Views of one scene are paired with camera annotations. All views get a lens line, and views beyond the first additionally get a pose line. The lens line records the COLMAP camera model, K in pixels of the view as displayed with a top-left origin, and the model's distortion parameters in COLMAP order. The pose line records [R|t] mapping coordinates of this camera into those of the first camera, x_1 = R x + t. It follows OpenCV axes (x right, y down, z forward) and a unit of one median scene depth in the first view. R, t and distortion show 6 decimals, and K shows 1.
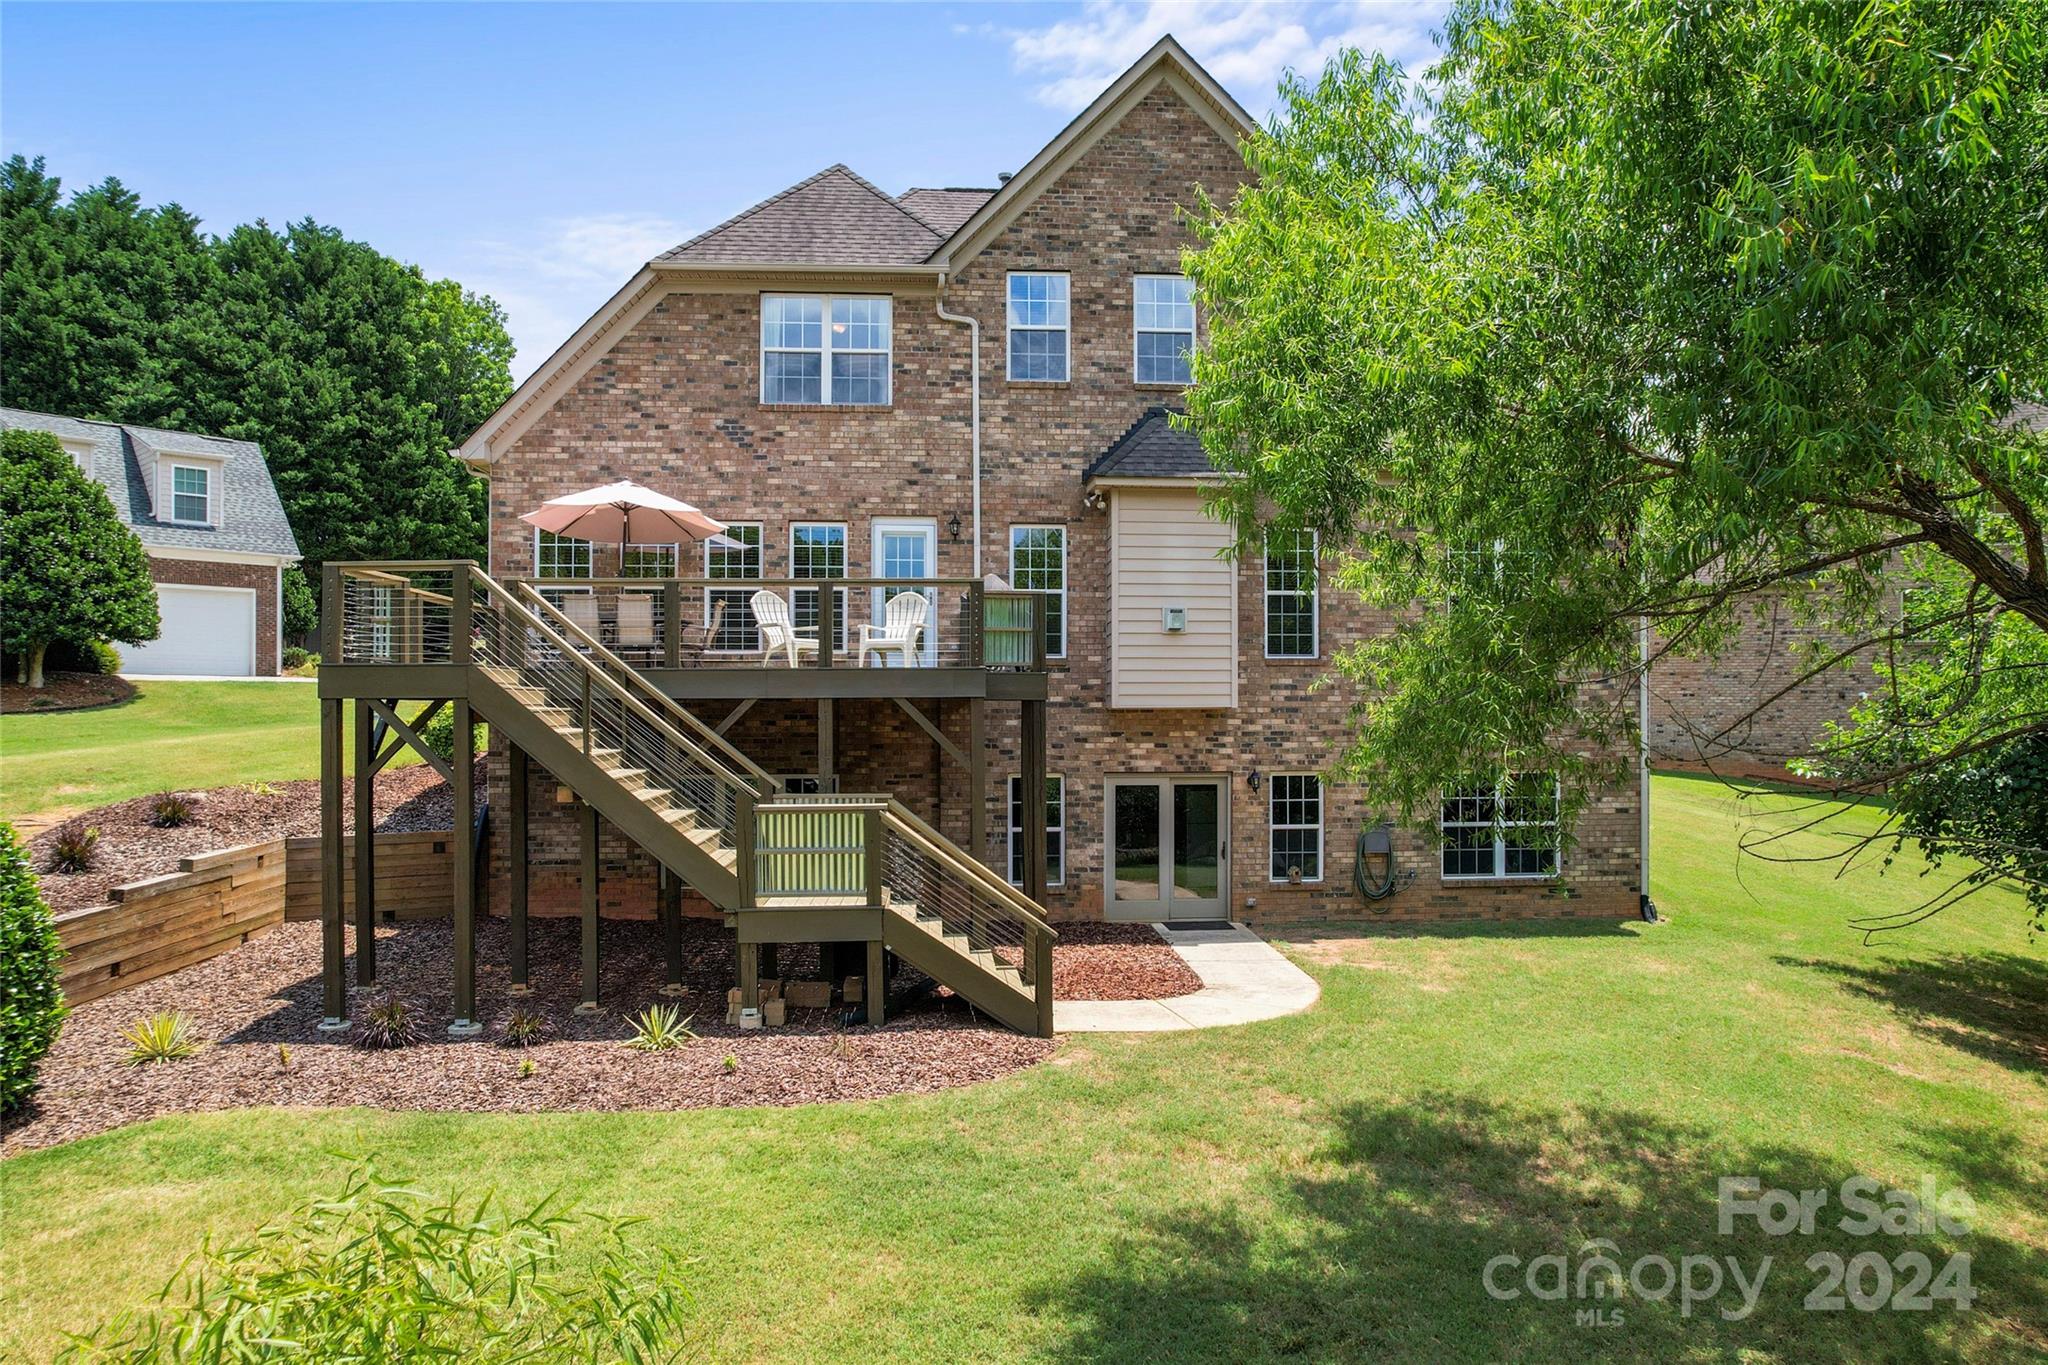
lens RADIAL K [[1281.4, 0, 1025.5], [0, 1281.4, 684.8], [0, 0, 1]] dist [-0.051724, -0.000743]
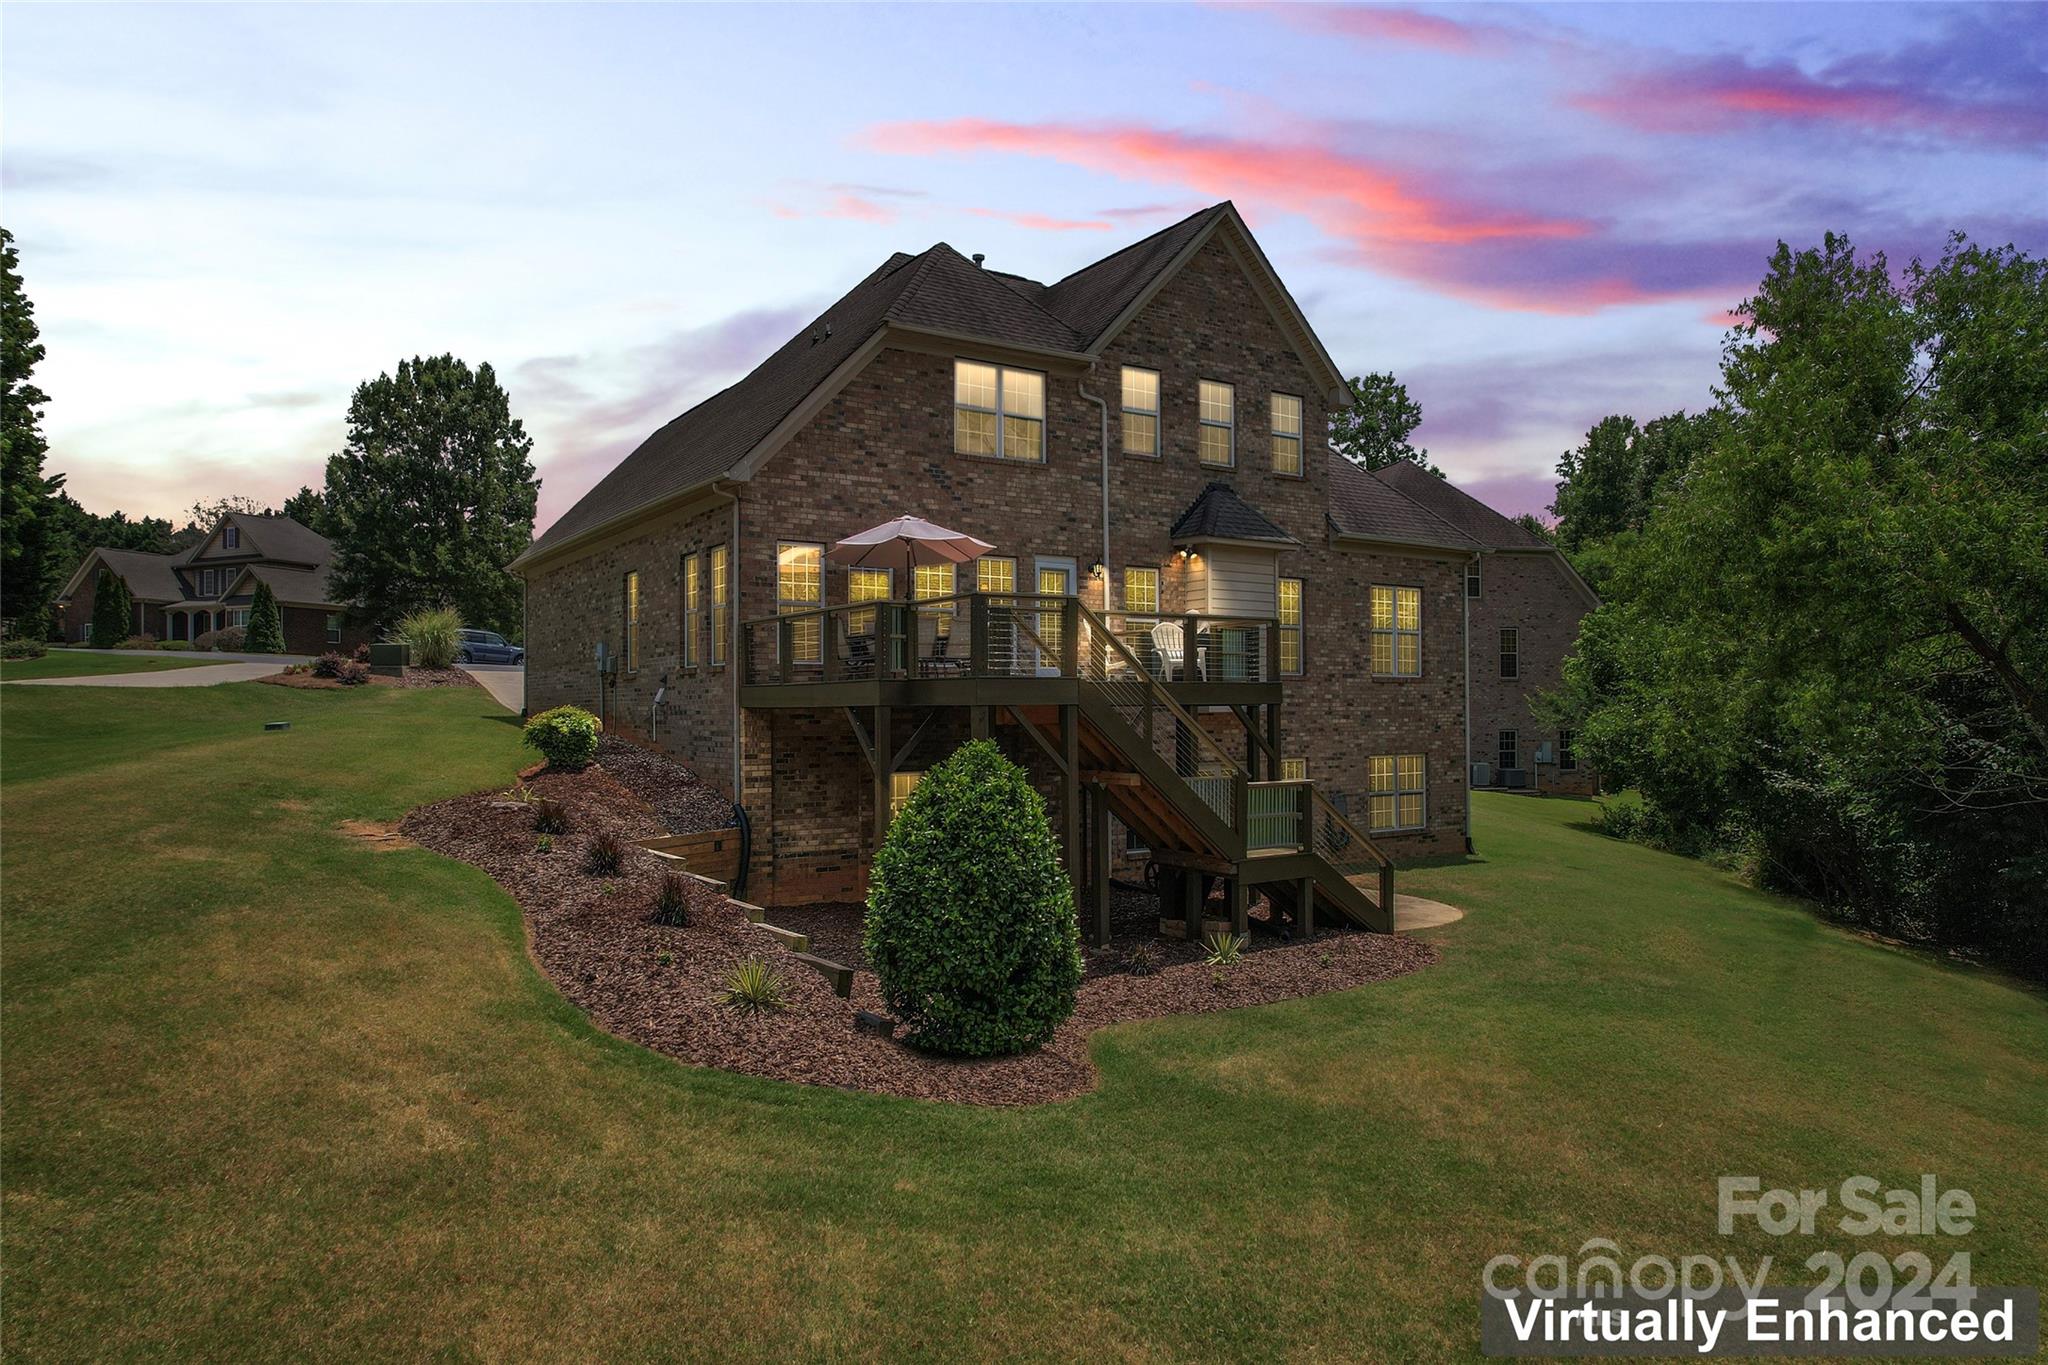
lens RADIAL K [[1281.4, 0, 1027.1], [0, 1281.4, 684.7], [0, 0, 1]] dist [-0.051724, -0.000743]
pose [[0.875646, 0.007005, 0.482902, -0.716703], [-0.003769, 0.999963, -0.007671, 0.000964], [-0.482938, 0.004897, 0.875641, -0.057011]]
